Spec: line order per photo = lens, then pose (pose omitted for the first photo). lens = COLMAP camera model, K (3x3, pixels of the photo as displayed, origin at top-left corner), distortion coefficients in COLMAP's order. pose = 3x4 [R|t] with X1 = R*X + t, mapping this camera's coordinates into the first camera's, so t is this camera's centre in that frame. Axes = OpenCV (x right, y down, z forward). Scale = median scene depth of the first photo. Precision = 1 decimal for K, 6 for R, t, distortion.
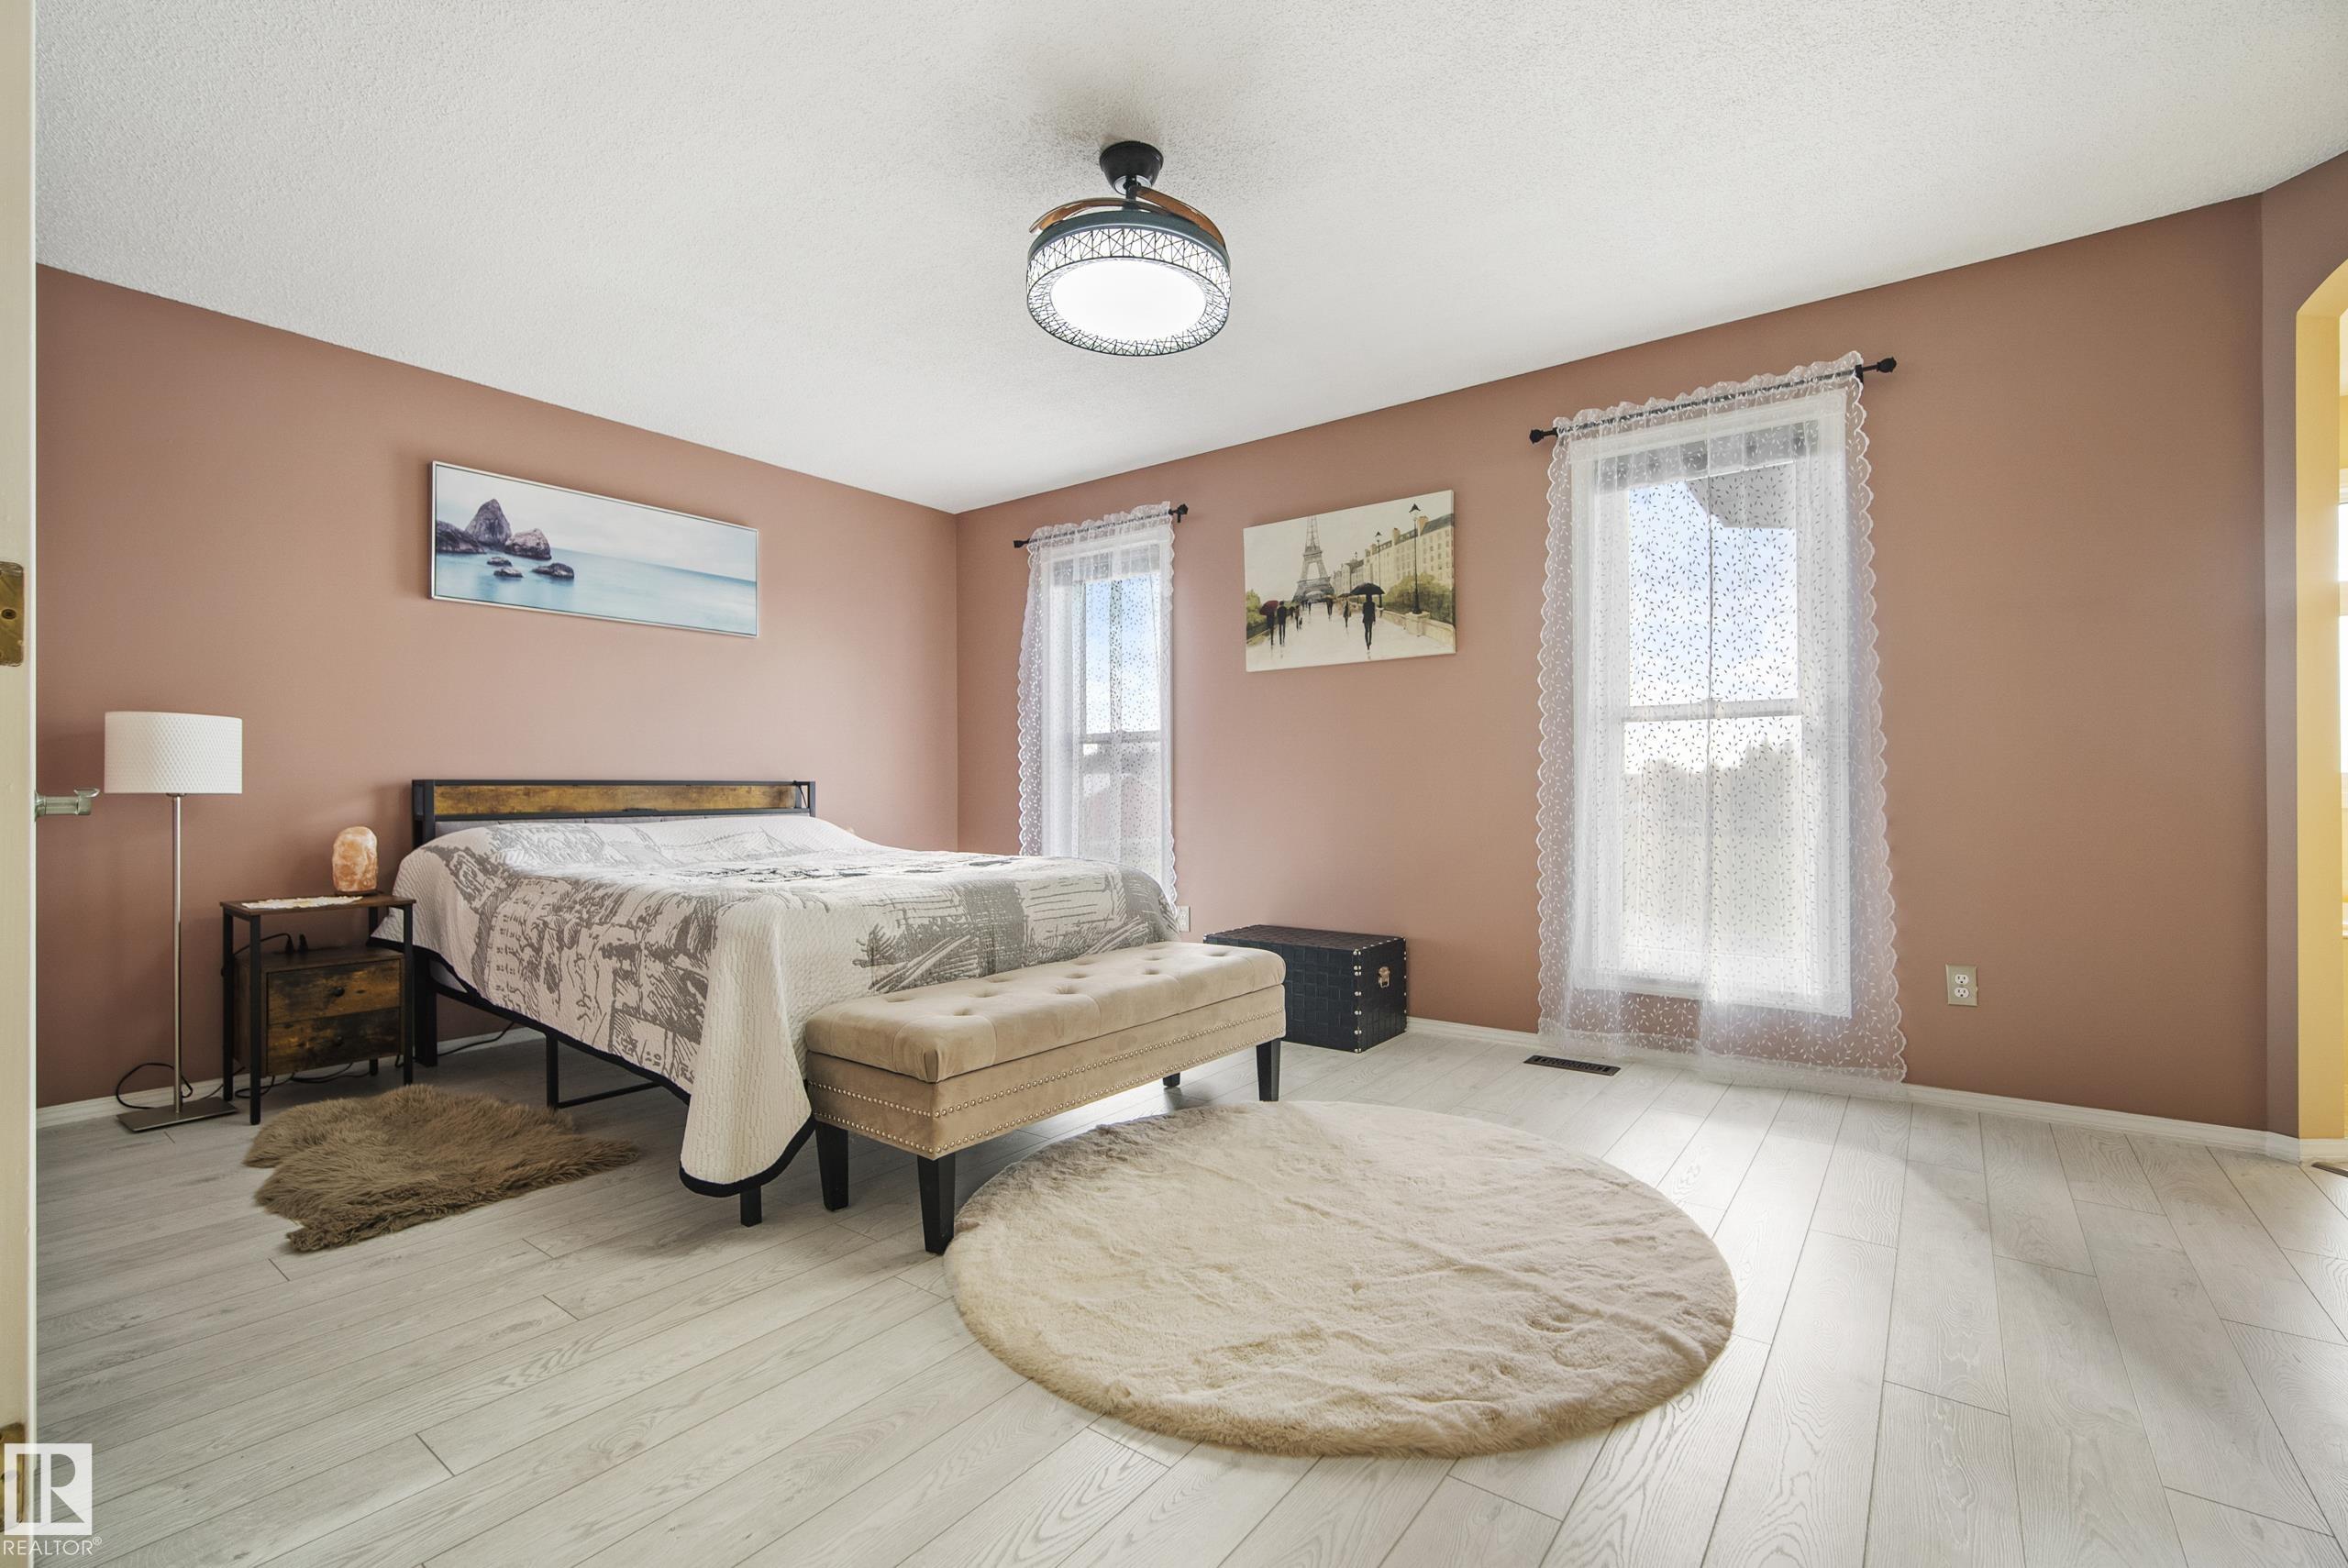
lens RADIAL K [[1034.5, 0, 1167.4], [0, 1034.5, 792.2], [0, 0, 1]] dist [-0.010785, 0.003507]
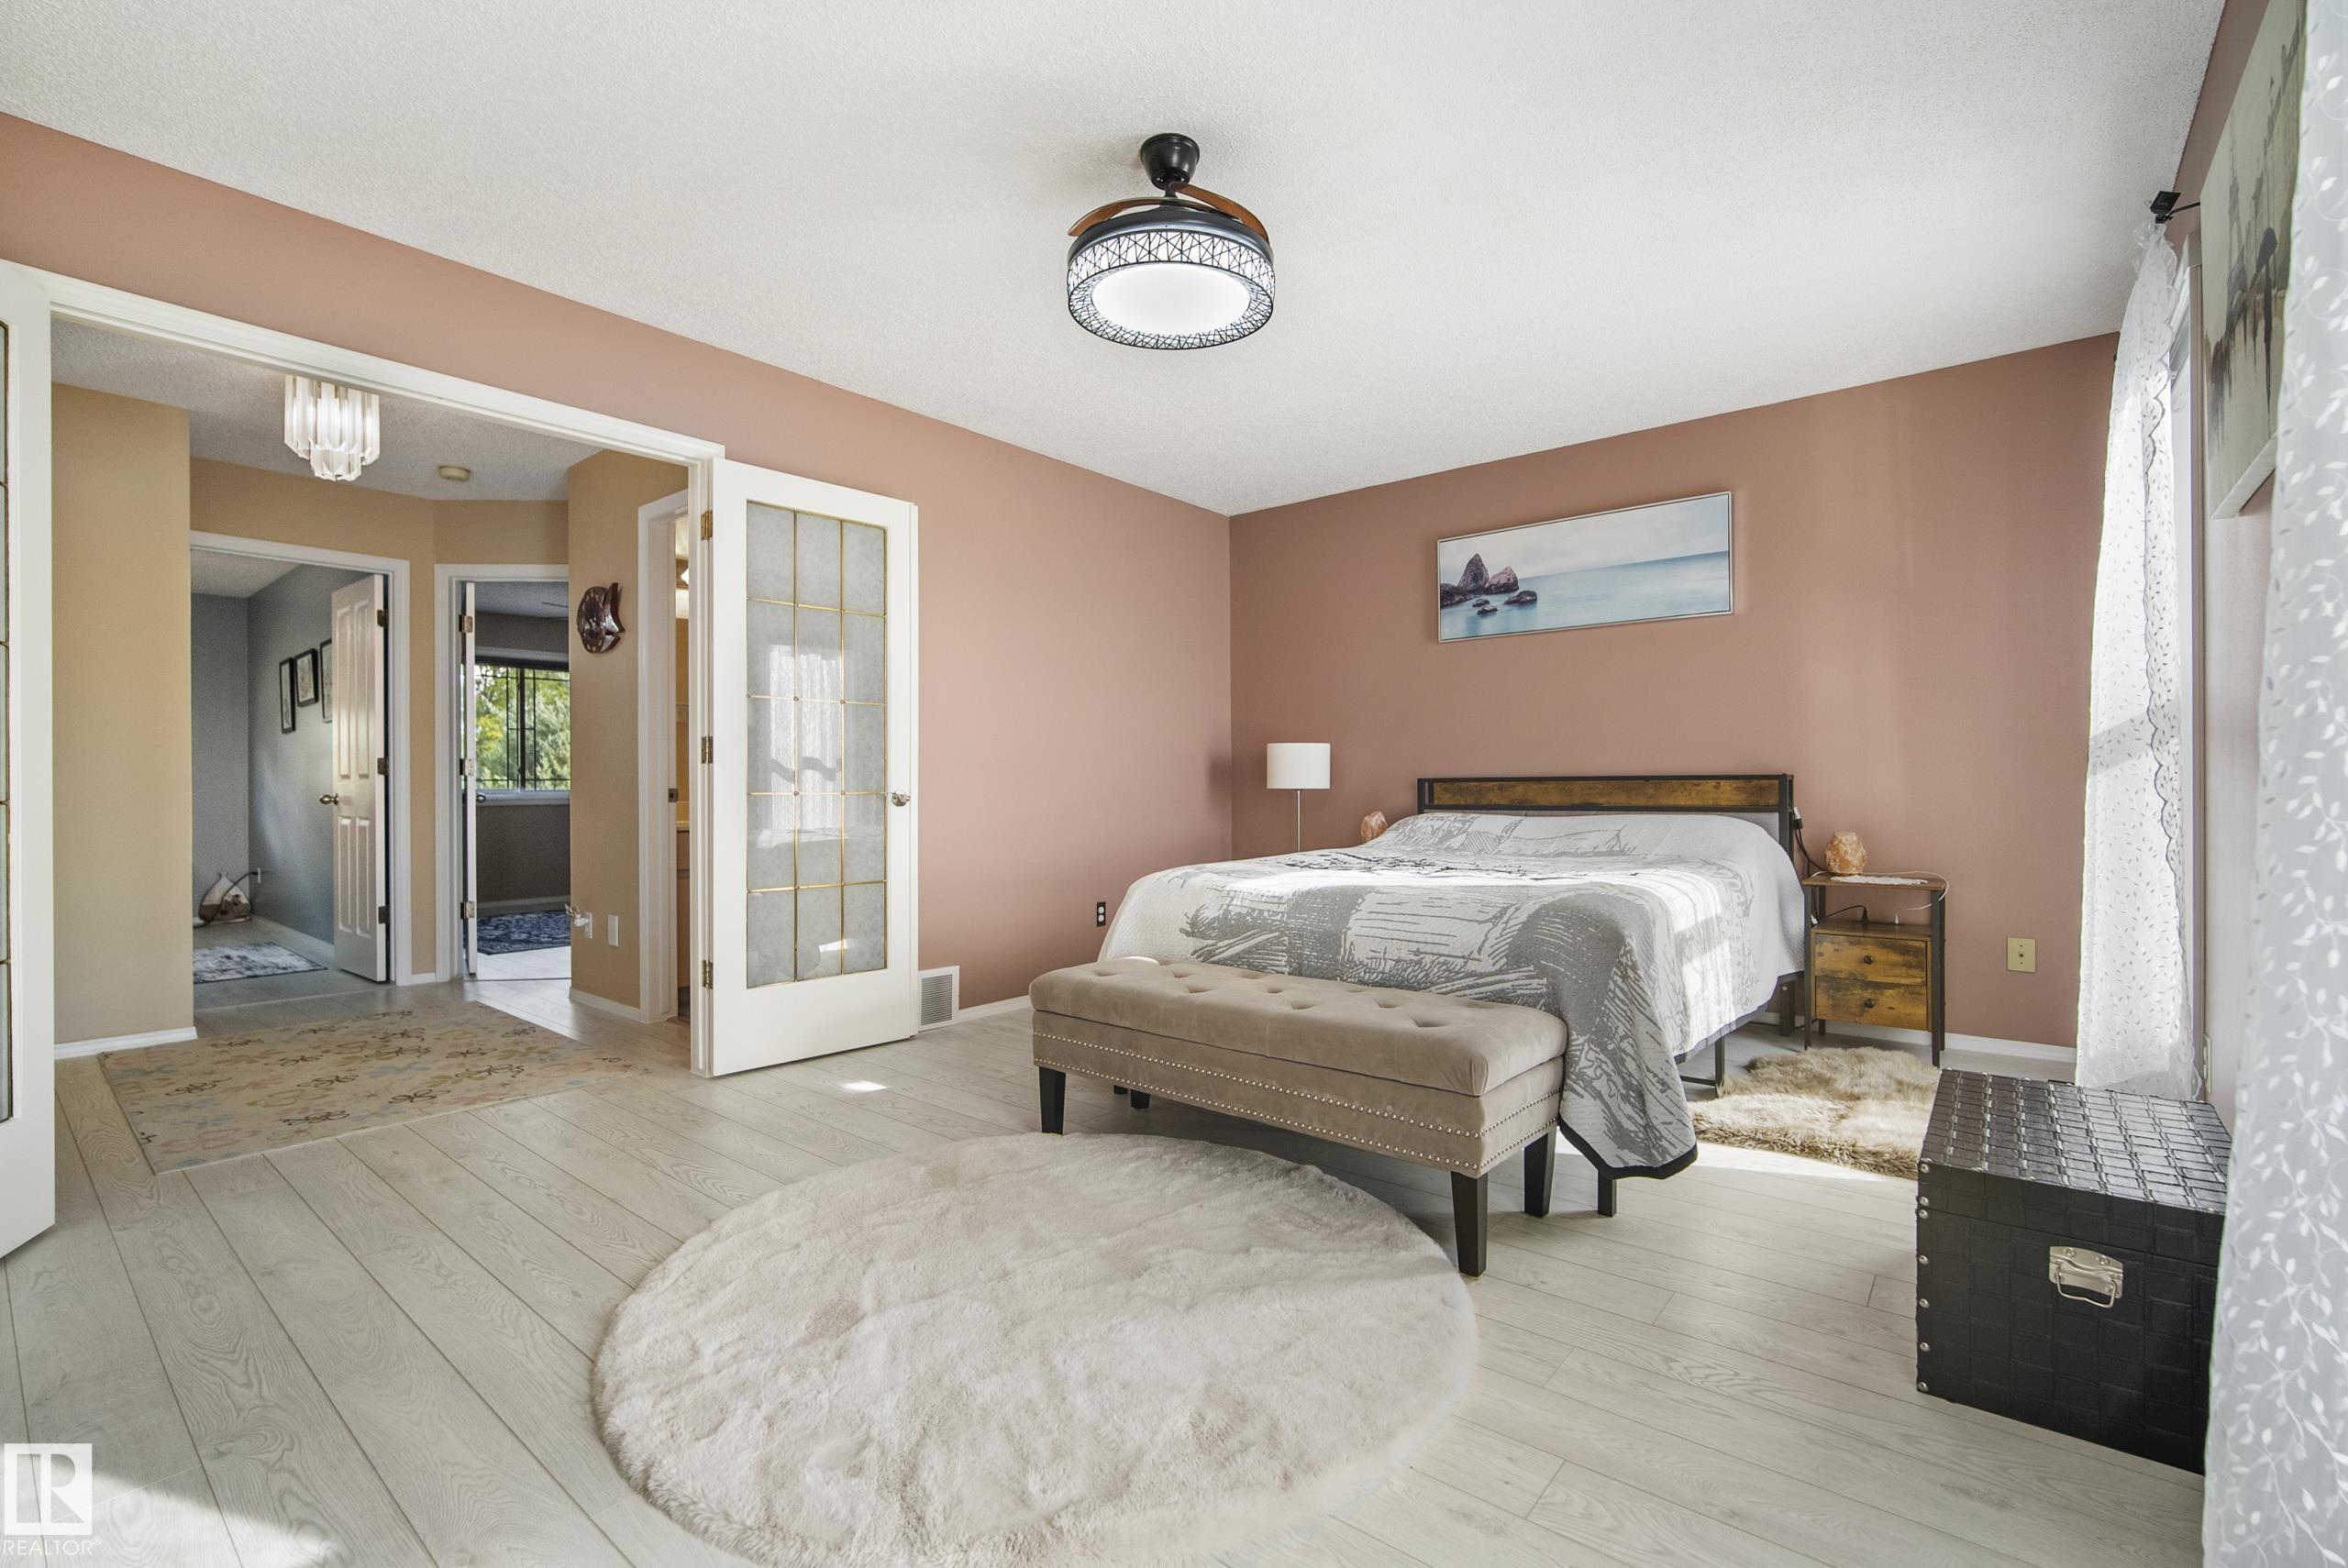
lens RADIAL K [[1034.5, 0, 1170.5], [0, 1034.5, 783.9], [0, 0, 1]] dist [-0.010785, 0.003507]
pose [[-0.044905, 0.004703, -0.998980, 0.639824], [0.006667, 0.999968, 0.004408, -0.012801], [0.998969, -0.006463, -0.044935, 0.702077]]
